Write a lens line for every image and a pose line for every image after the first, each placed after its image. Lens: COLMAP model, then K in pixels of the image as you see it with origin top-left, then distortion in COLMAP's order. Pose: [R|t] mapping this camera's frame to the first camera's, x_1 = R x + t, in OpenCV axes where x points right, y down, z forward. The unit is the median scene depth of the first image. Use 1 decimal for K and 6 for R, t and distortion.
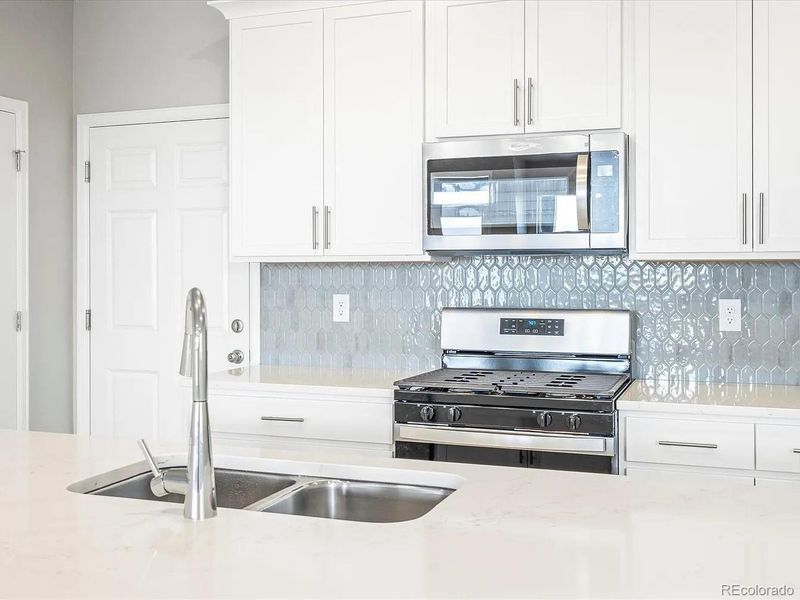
lens RADIAL K [[893.5, 0, 398.9], [0, 893.5, 276.5], [0, 0, 1]] dist [-0.024360, -0.012346]
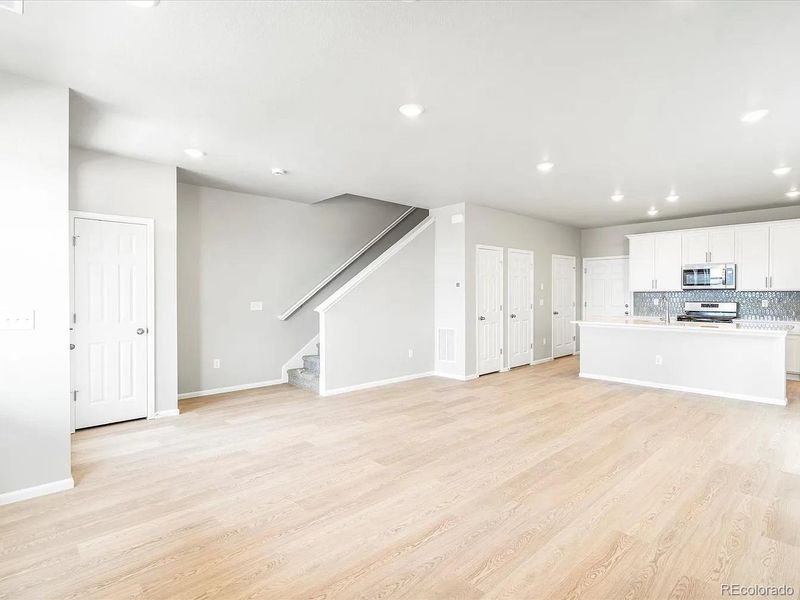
lens RADIAL K [[419.0, 0, 391.0], [0, 419.0, 298.1], [0, 0, 1]] dist [-0.016931, 0.000150]
pose [[0.887230, 0.003191, -0.461315, -0.295661], [-0.000305, 0.999980, 0.006331, 0.004632], [0.461326, -0.005477, 0.887214, -1.507306]]
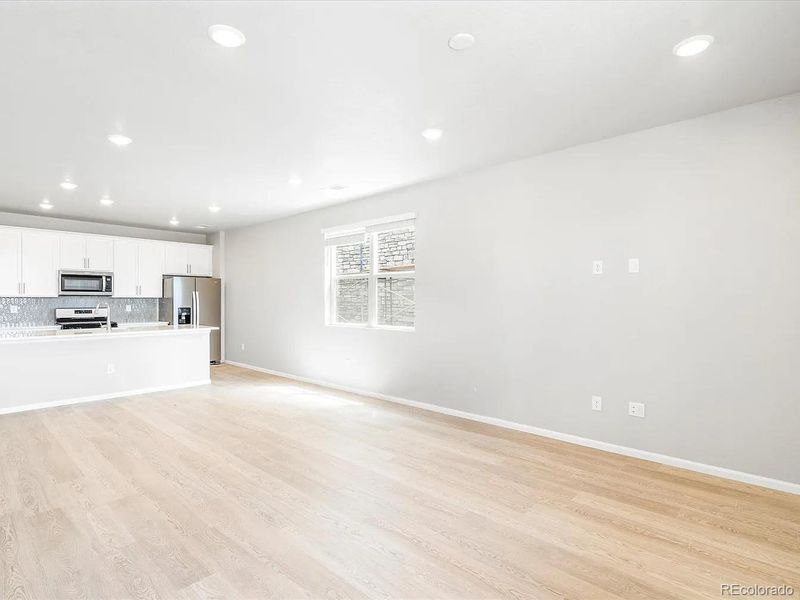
lens RADIAL K [[411.8, 0, 400.0], [0, 411.8, 300.0], [0, 0, 1]] dist [-0.001667, -0.000017]
pose [[0.385070, 0.001380, 0.922886, -1.080404], [0.001320, 0.999997, -0.002046, 0.002616], [-0.922886, 0.002006, 0.385067, -1.191875]]
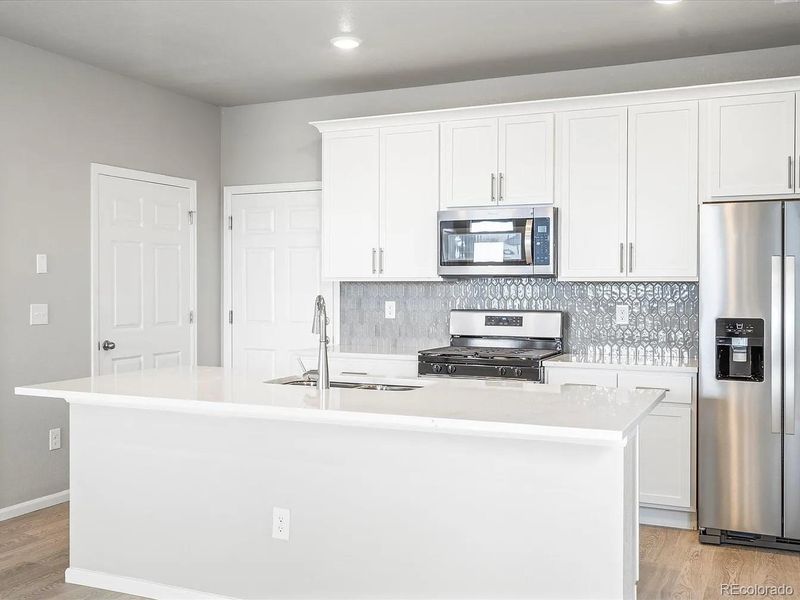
lens RADIAL K [[840.4, 0, 385.6], [0, 840.4, 299.6], [0, 0, 1]] dist [-0.001136, -0.013847]
pose [[0.996454, 0.005654, -0.083948, 0.057252], [-0.004735, 0.999927, 0.011134, 0.000069], [0.084004, -0.010697, 0.996408, -0.538237]]
